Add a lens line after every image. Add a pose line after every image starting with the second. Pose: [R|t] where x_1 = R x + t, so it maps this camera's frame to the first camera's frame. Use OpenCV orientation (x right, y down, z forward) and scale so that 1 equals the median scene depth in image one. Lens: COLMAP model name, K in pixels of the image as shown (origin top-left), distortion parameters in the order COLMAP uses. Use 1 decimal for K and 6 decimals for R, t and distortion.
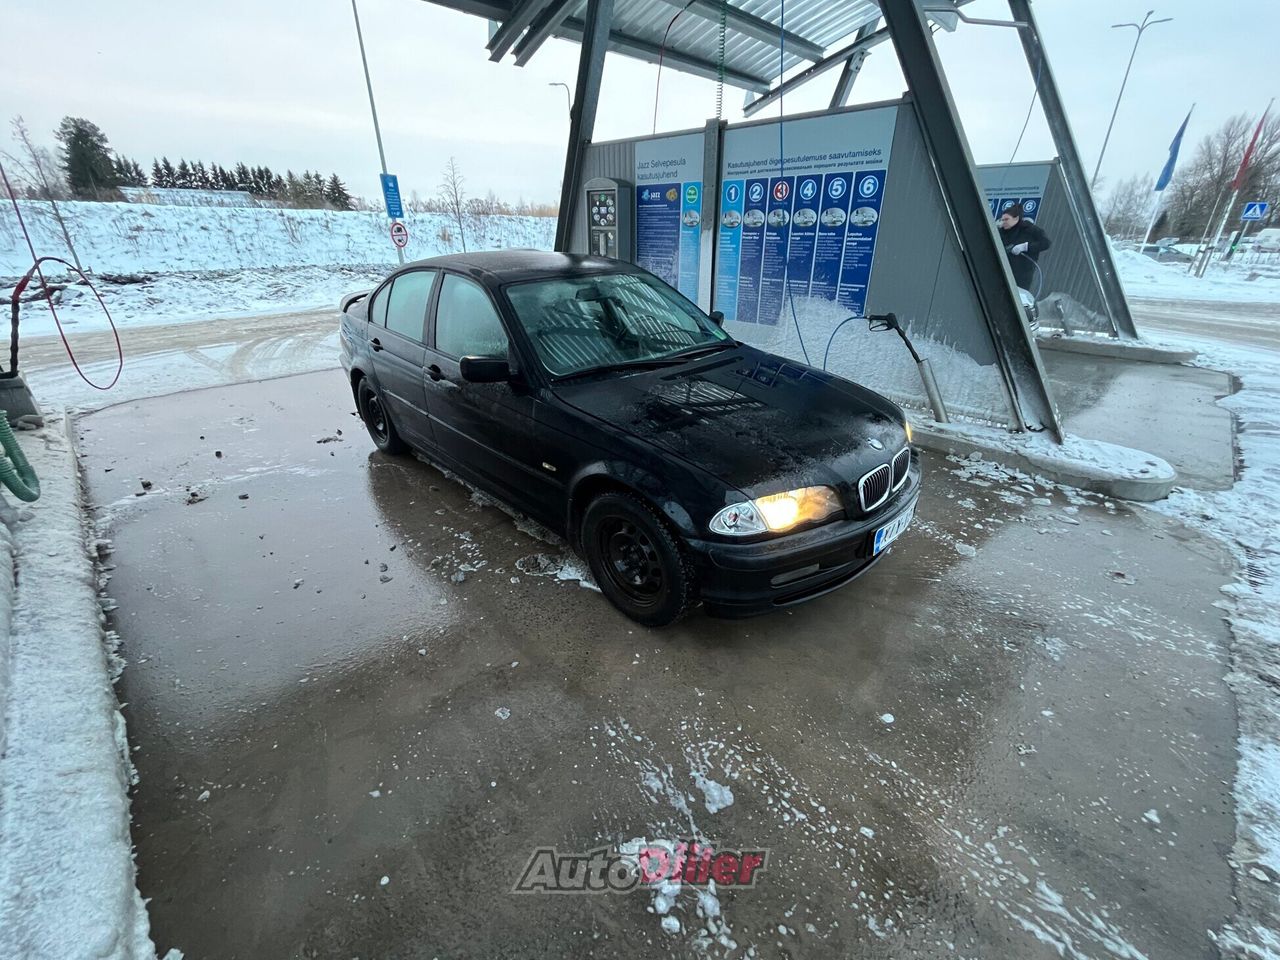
lens RADIAL K [[543.5, 0, 636.3], [0, 543.5, 477.7], [0, 0, 1]] dist [-0.009284, 0.000579]
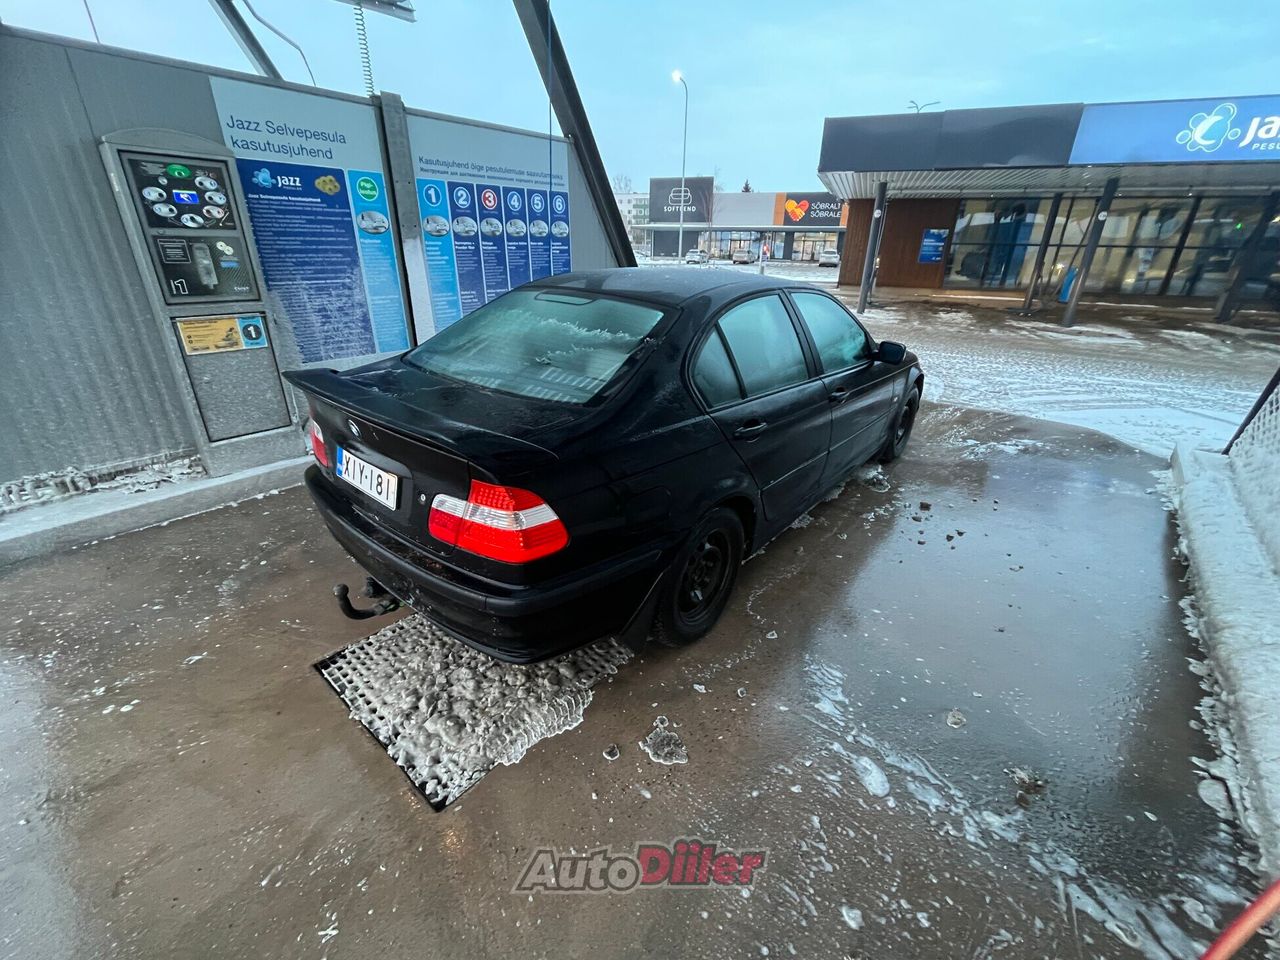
lens RADIAL K [[543.5, 0, 637.6], [0, 543.5, 481.3], [0, 0, 1]] dist [-0.009284, 0.000579]
pose [[-0.105884, -0.402637, 0.909215, -0.811607], [0.401820, 0.819053, 0.409504, -0.389312], [-0.909576, 0.408701, 0.075063, 0.854777]]
